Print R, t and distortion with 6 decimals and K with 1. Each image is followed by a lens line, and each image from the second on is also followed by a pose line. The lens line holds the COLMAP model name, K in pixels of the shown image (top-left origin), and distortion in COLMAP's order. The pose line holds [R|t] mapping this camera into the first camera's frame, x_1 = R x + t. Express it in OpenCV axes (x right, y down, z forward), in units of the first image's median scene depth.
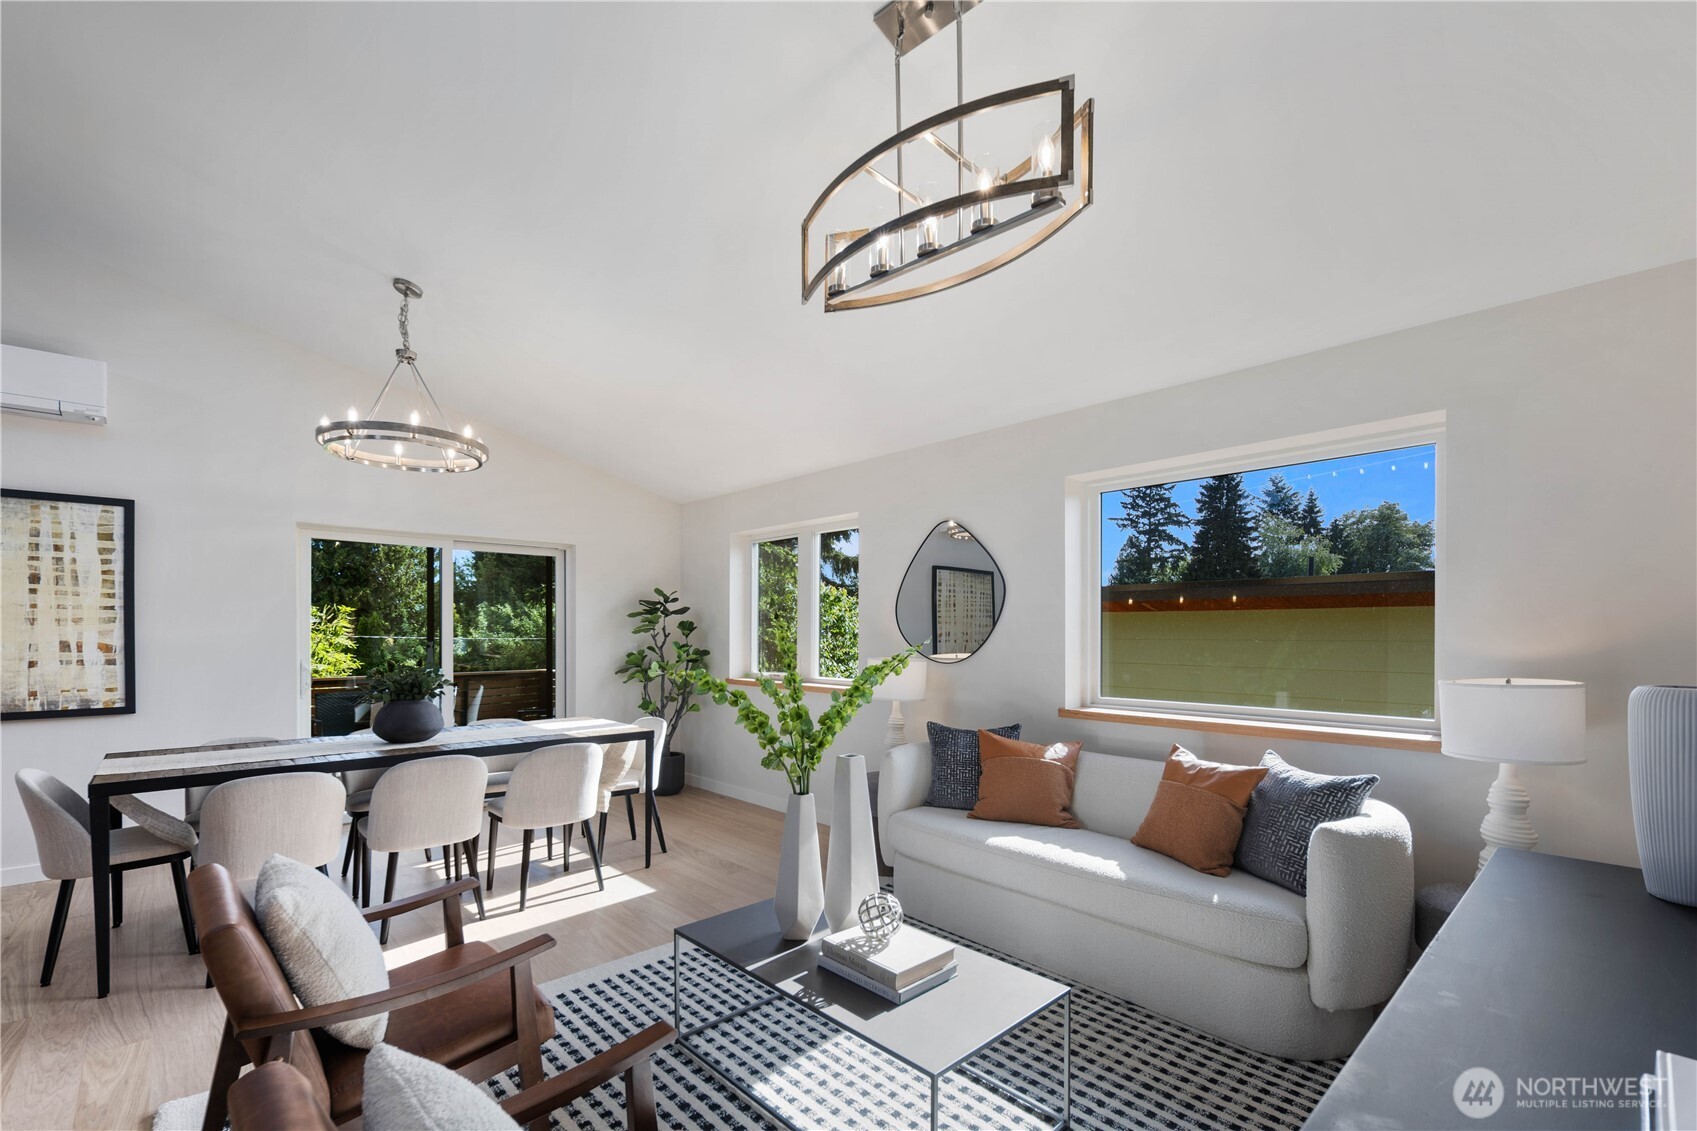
lens RADIAL K [[744.9, 0, 850.6], [0, 744.9, 639.7], [0, 0, 1]] dist [-0.001763, -0.000581]
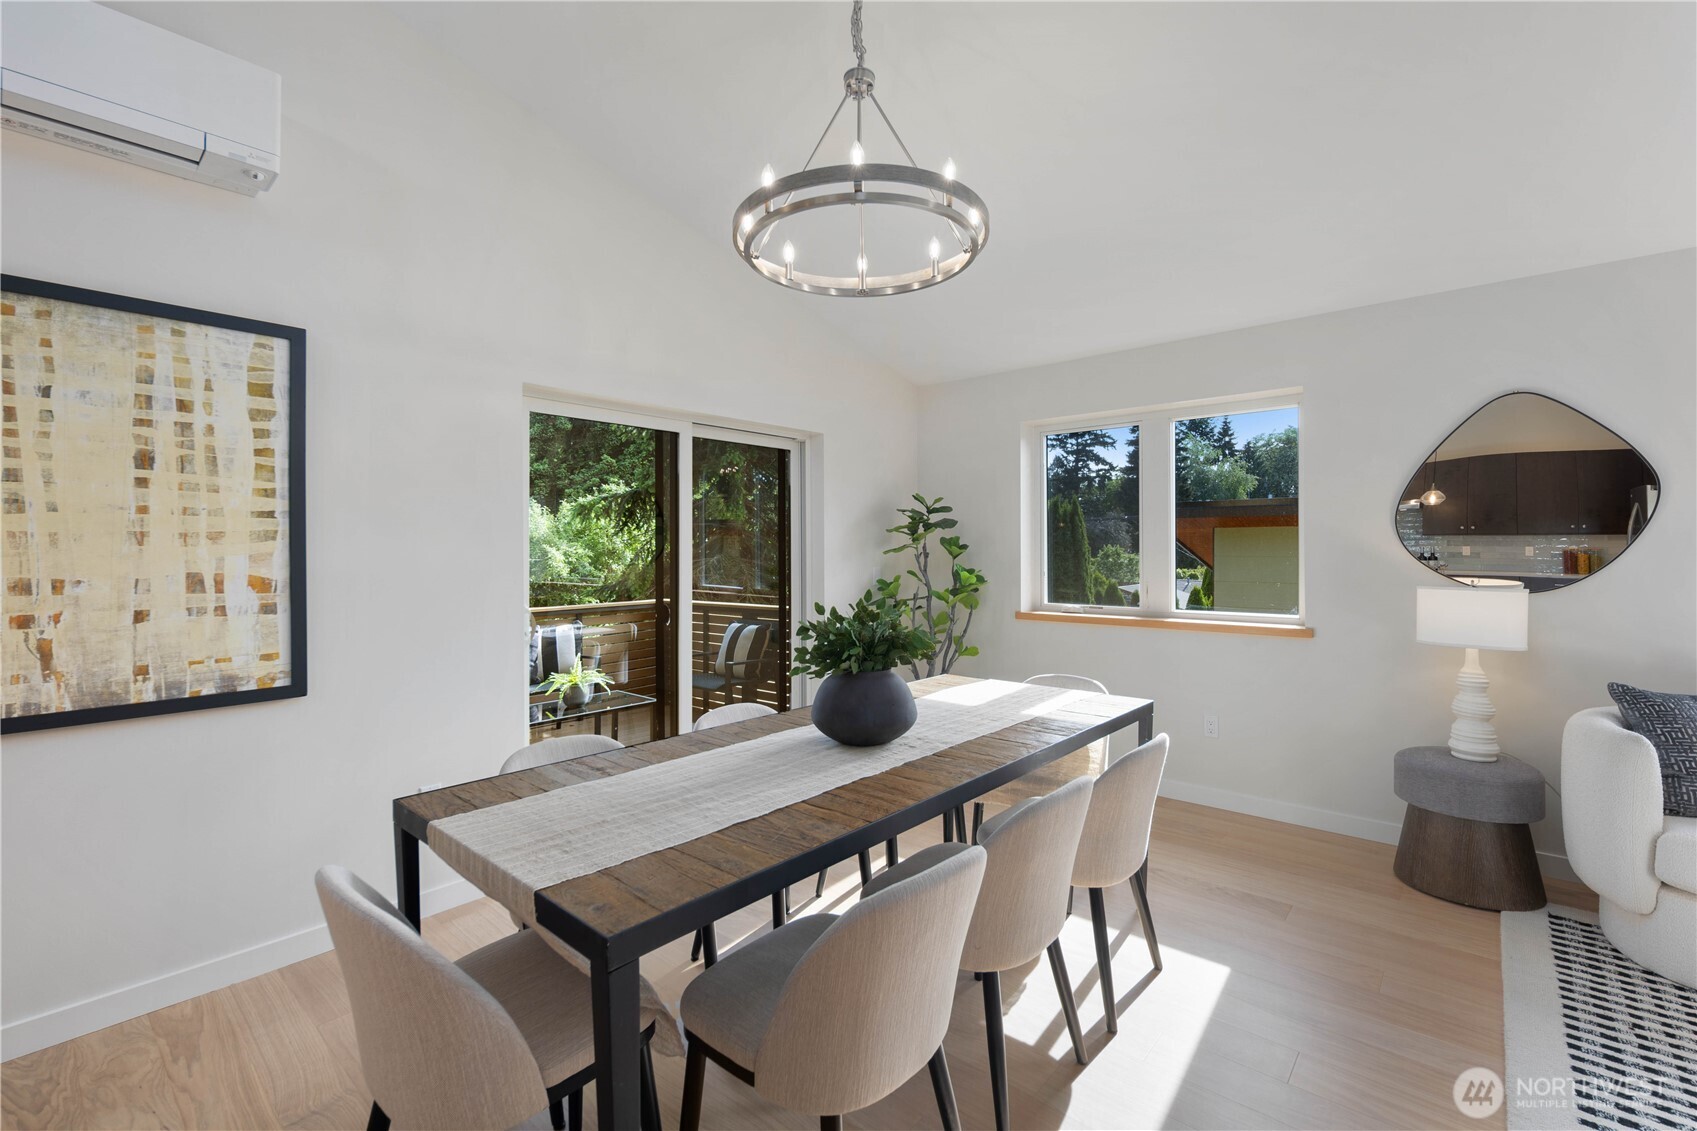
lens RADIAL K [[741.7, 0, 848.5], [0, 741.7, 554.8], [0, 0, 1]] dist [0.000064, 0.000012]
pose [[0.994254, -0.005888, 0.106886, -0.608241], [0.006390, 0.999970, -0.004354, -0.006114], [-0.106857, 0.005012, 0.994262, 0.380490]]
